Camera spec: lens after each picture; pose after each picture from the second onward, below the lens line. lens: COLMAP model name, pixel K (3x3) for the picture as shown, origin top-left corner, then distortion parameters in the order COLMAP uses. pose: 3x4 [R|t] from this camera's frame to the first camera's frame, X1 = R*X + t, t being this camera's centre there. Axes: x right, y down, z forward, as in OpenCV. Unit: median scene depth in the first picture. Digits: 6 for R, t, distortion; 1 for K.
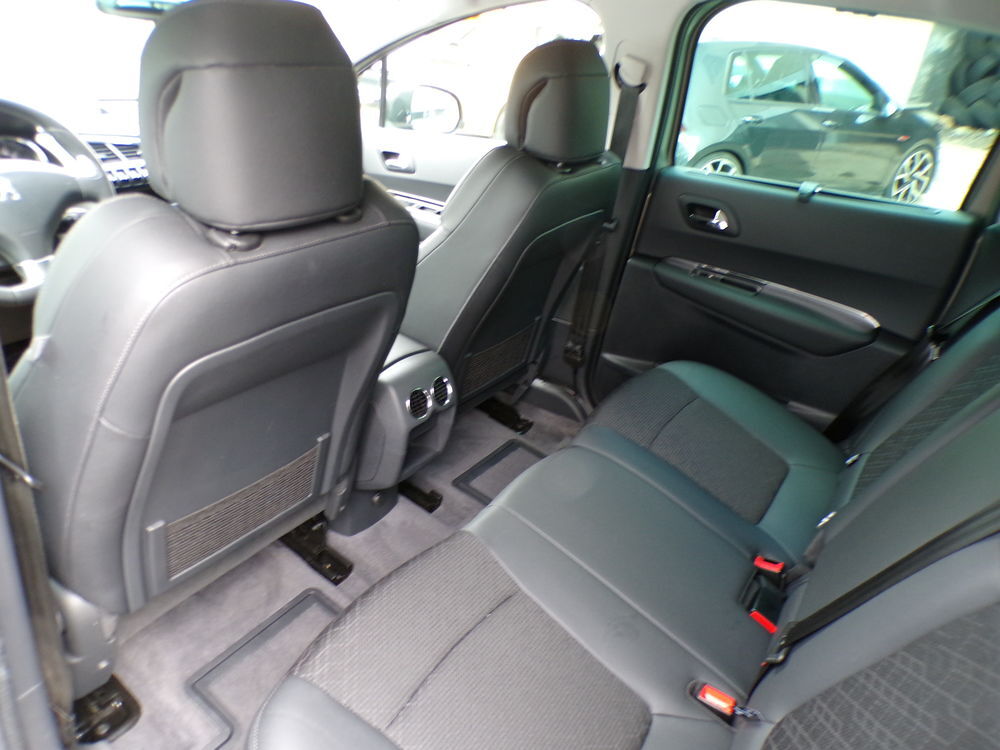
lens RADIAL K [[681.5, 0, 500.0], [0, 681.5, 375.0], [0, 0, 1]] dist [-0.035291, 0.004847]
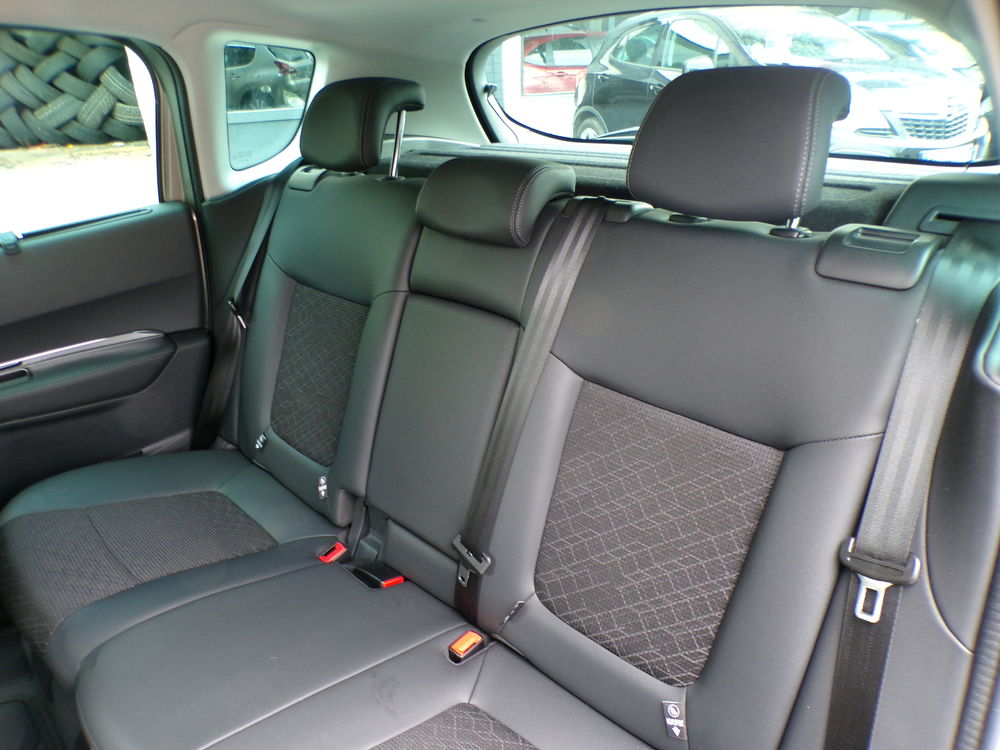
lens RADIAL K [[681.5, 0, 500.0], [0, 681.5, 375.0], [0, 0, 1]] dist [-0.035291, 0.004847]
pose [[0.145730, -0.502200, 0.852383, -0.260563], [0.498738, 0.781383, 0.375101, -0.162995], [-0.854414, 0.370453, 0.364338, 0.261315]]
